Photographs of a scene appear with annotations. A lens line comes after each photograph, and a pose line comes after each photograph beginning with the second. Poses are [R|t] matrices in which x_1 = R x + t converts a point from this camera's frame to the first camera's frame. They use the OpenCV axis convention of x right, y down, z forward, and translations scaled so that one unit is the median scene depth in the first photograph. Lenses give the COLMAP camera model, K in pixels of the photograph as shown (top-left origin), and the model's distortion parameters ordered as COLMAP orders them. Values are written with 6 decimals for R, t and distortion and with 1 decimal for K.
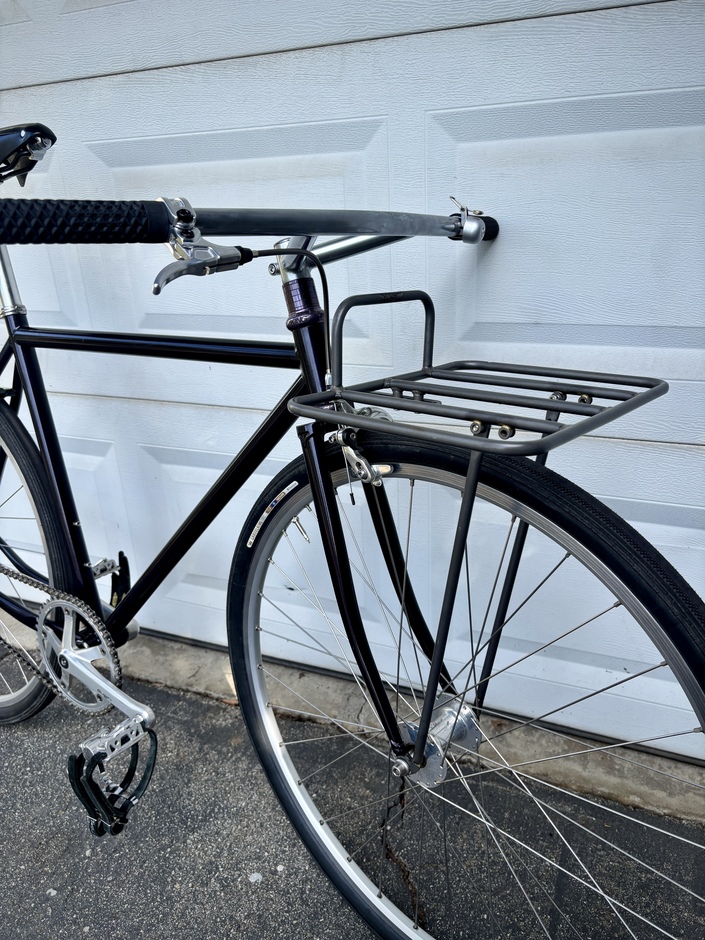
lens RADIAL K [[685.7, 0, 352.5], [0, 685.7, 470.0], [0, 0, 1]] dist [0.111229, -0.149931]
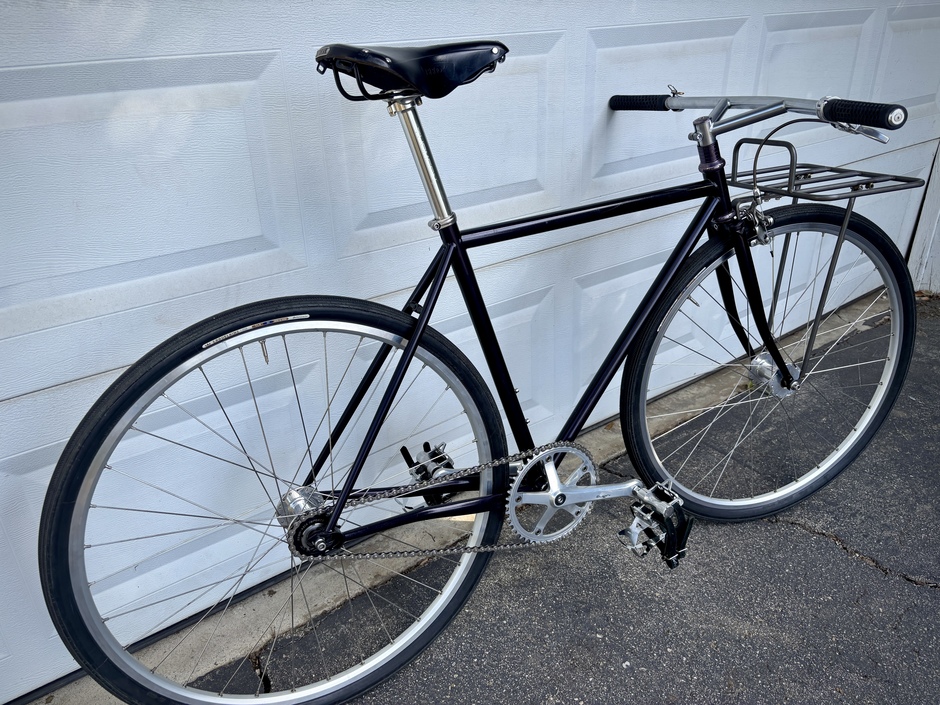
lens RADIAL K [[715.7, 0, 470.0], [0, 715.7, 352.5], [0, 0, 1]] dist [0.024808, -0.005740]
pose [[0.516847, -0.349569, 0.781454, -1.361871], [0.331442, 0.923350, 0.193831, -0.238014], [-0.789313, 0.158826, 0.593092, 0.372031]]
